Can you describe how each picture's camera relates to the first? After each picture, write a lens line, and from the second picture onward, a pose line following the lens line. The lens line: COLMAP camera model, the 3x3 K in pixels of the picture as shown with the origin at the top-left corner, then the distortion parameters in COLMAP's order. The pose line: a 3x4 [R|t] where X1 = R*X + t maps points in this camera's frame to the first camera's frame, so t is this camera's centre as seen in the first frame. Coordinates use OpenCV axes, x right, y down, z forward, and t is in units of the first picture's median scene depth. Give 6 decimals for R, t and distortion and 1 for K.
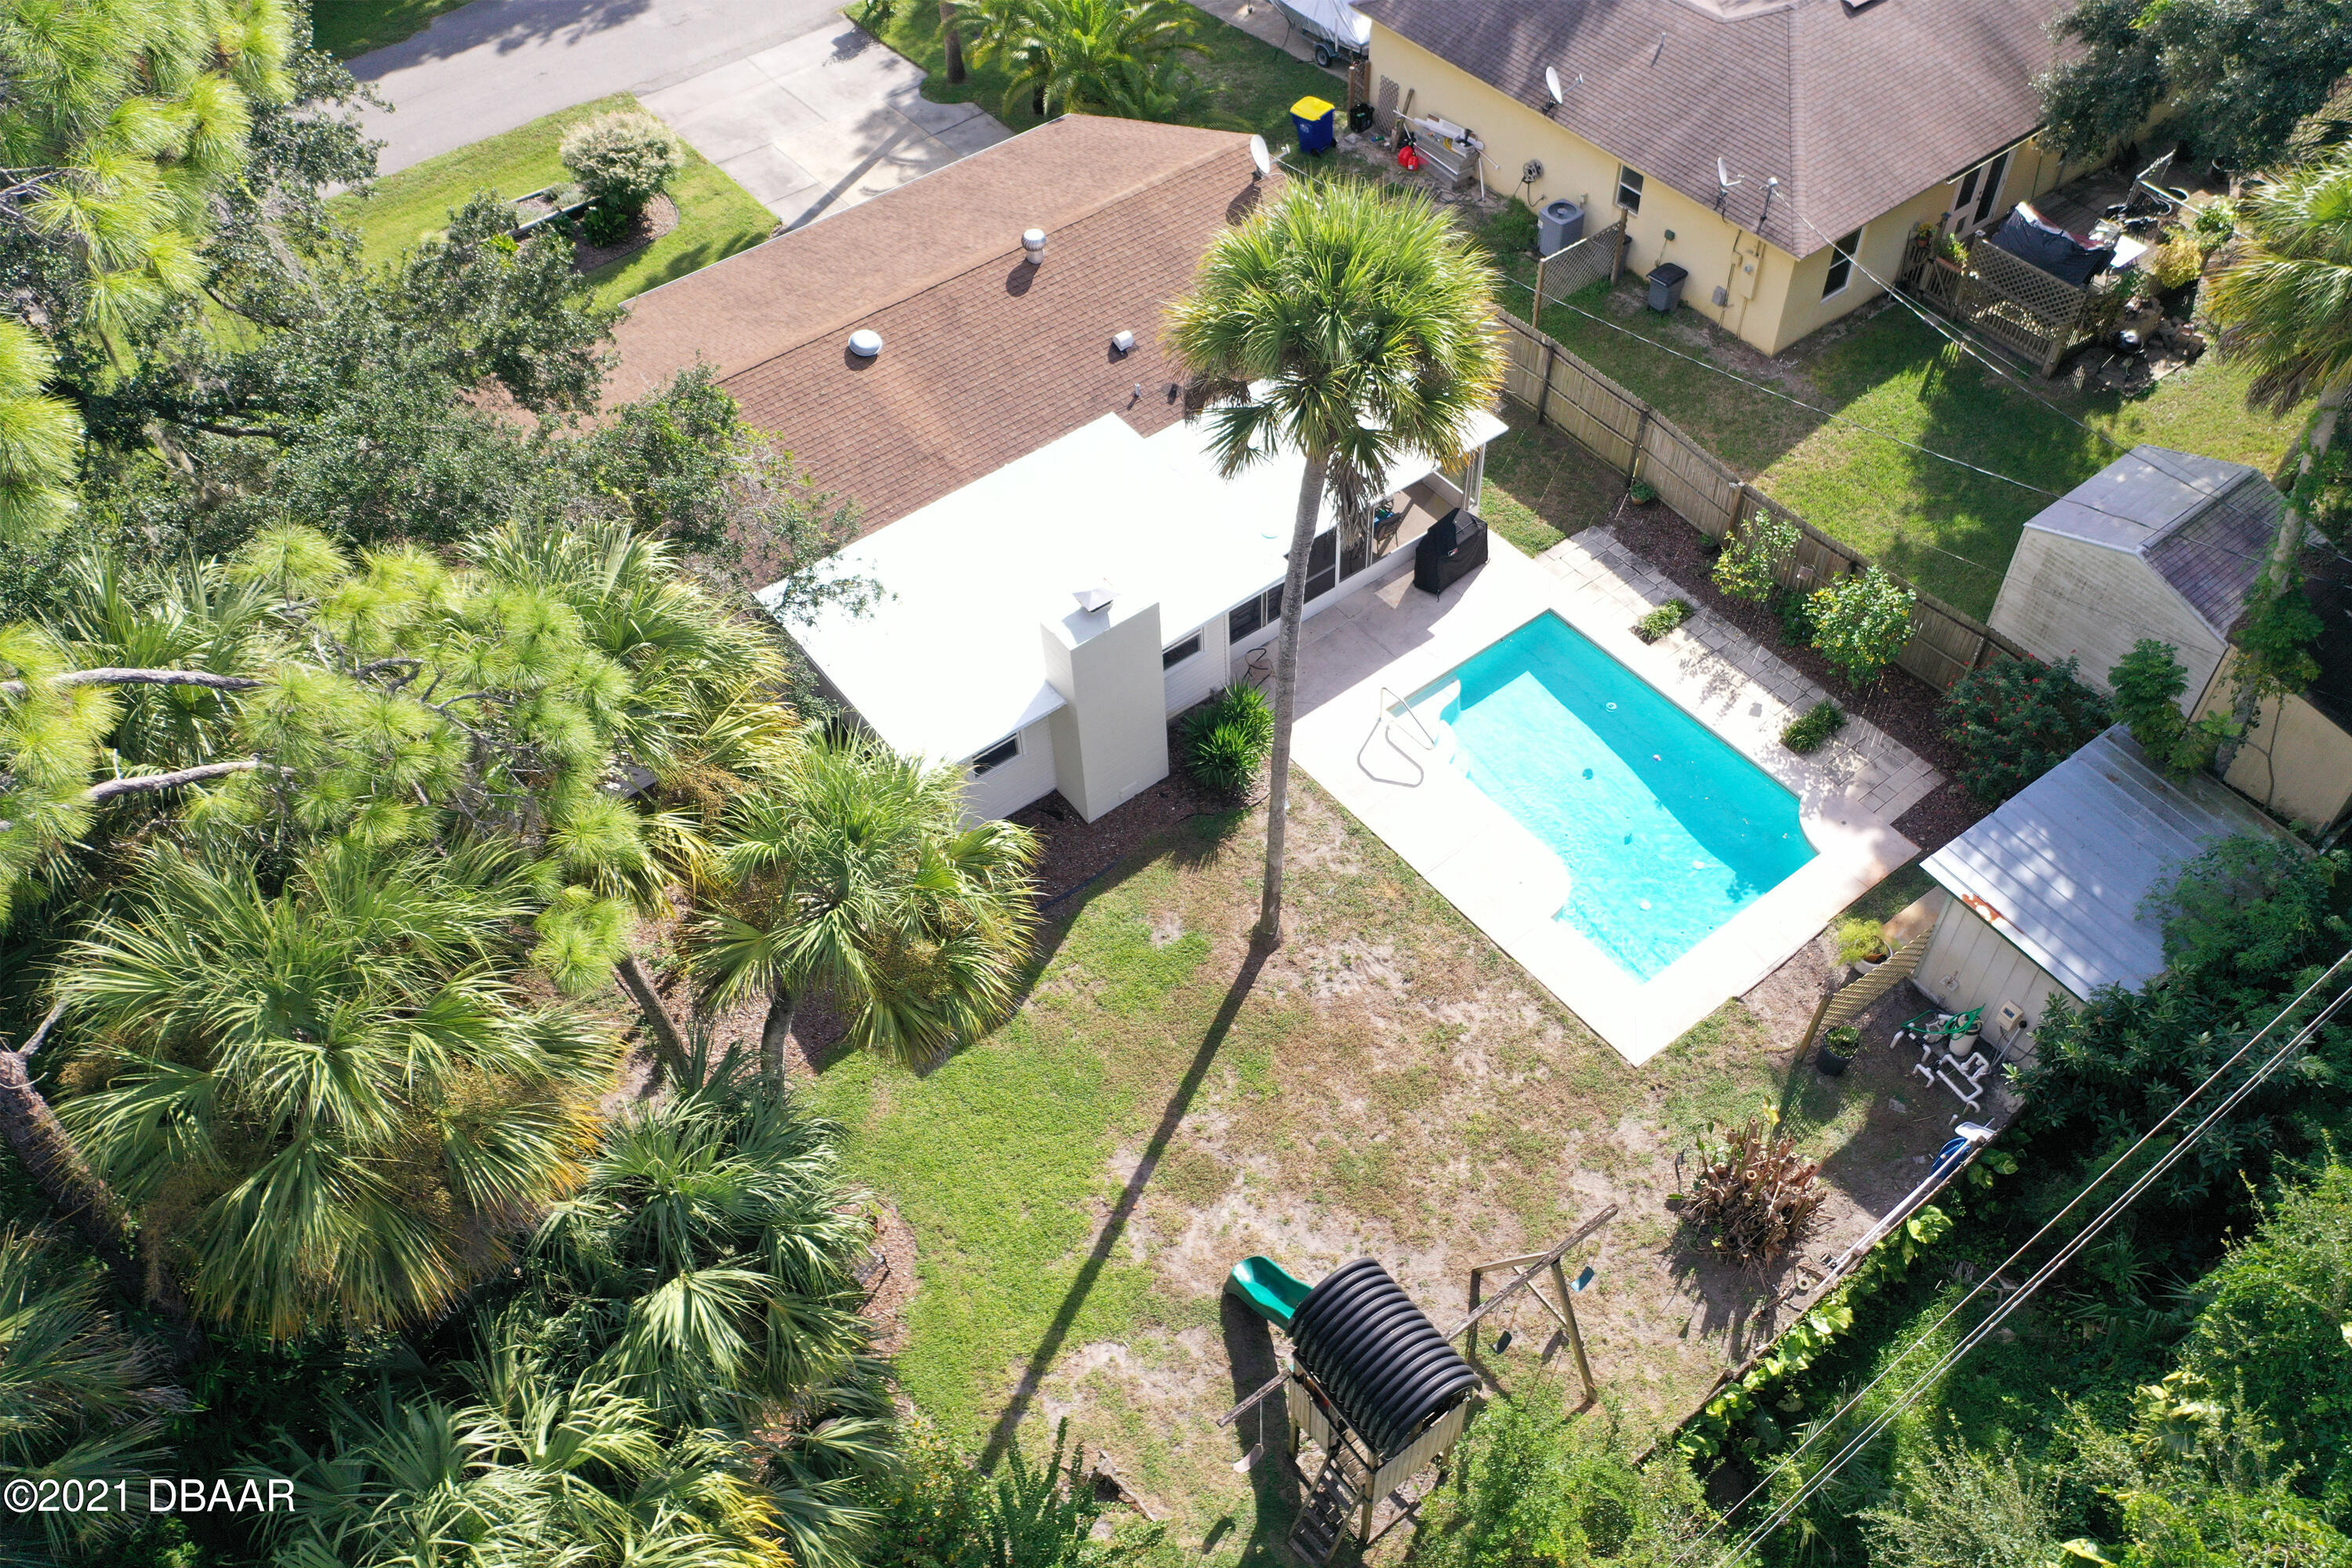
lens RADIAL K [[1858.2, 0, 1170.2], [0, 1858.2, 779.9], [0, 0, 1]] dist [-0.004885, 0.006150]
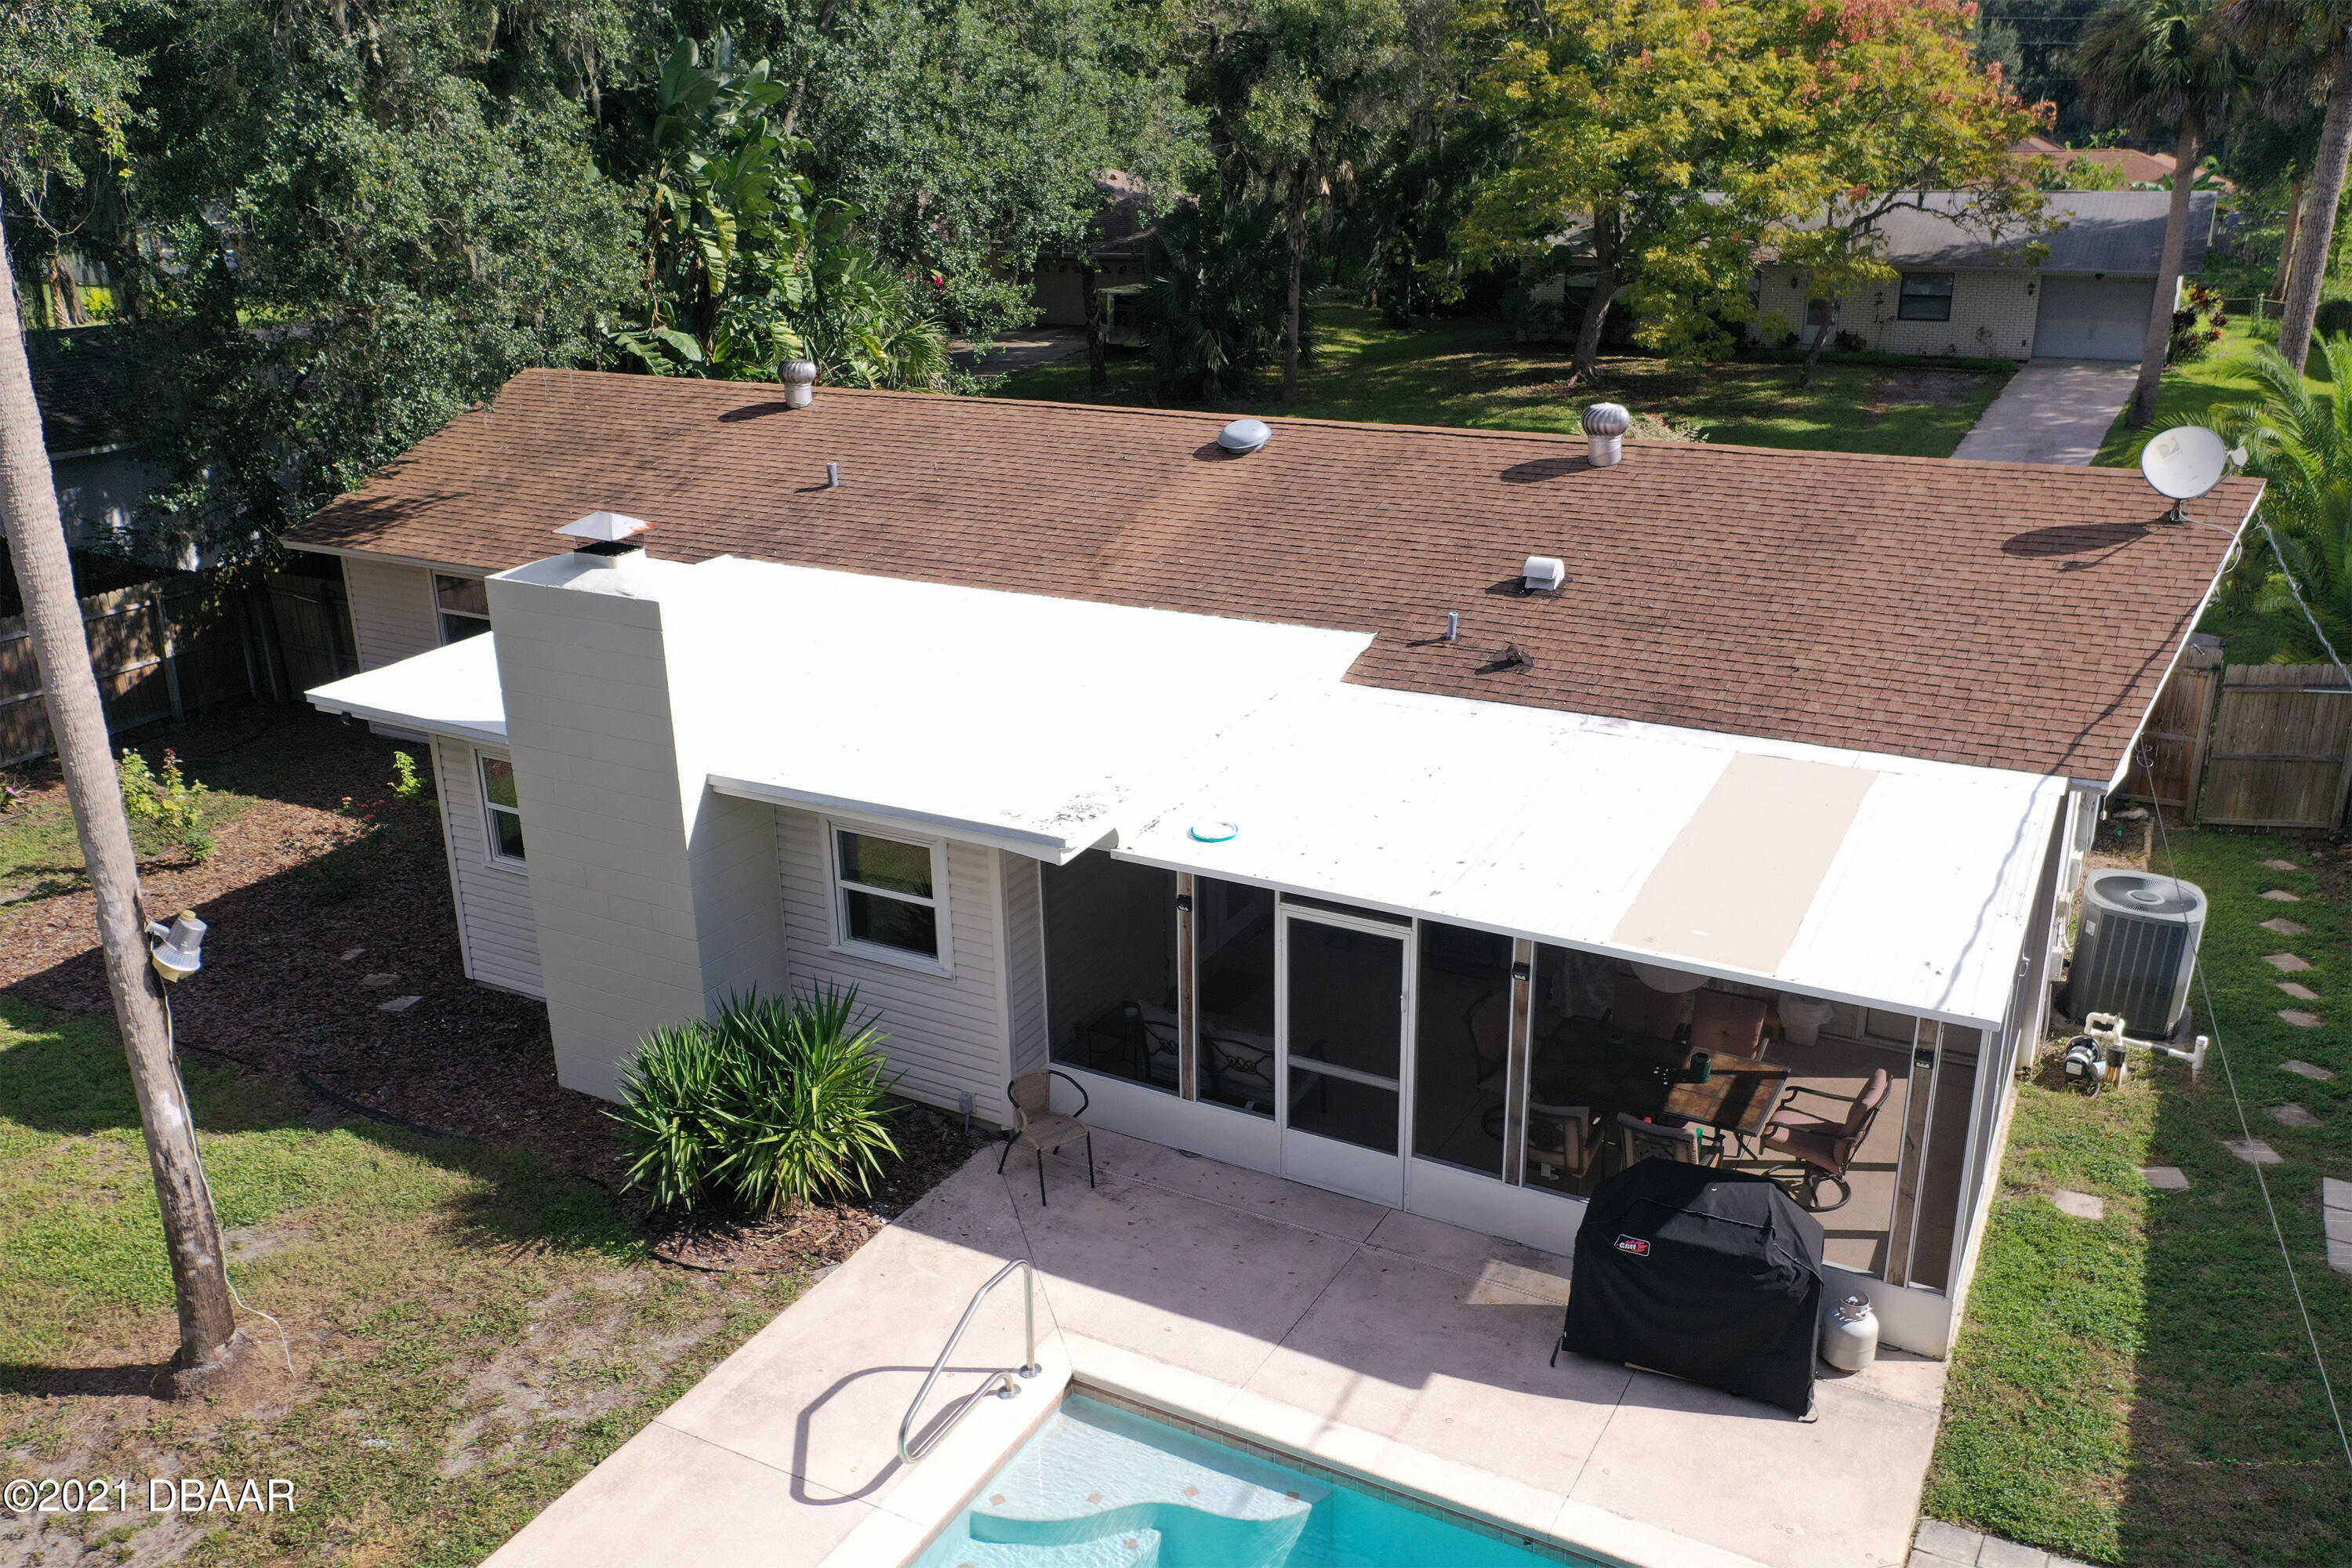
lens RADIAL K [[1858.2, 0, 1170.2], [0, 1858.2, 779.9], [0, 0, 1]] dist [-0.004885, 0.006150]
pose [[0.402321, 0.331912, -0.853213, 0.410465], [-0.692894, 0.719517, -0.046822, -0.122261], [0.598361, 0.610024, 0.519457, 0.818282]]
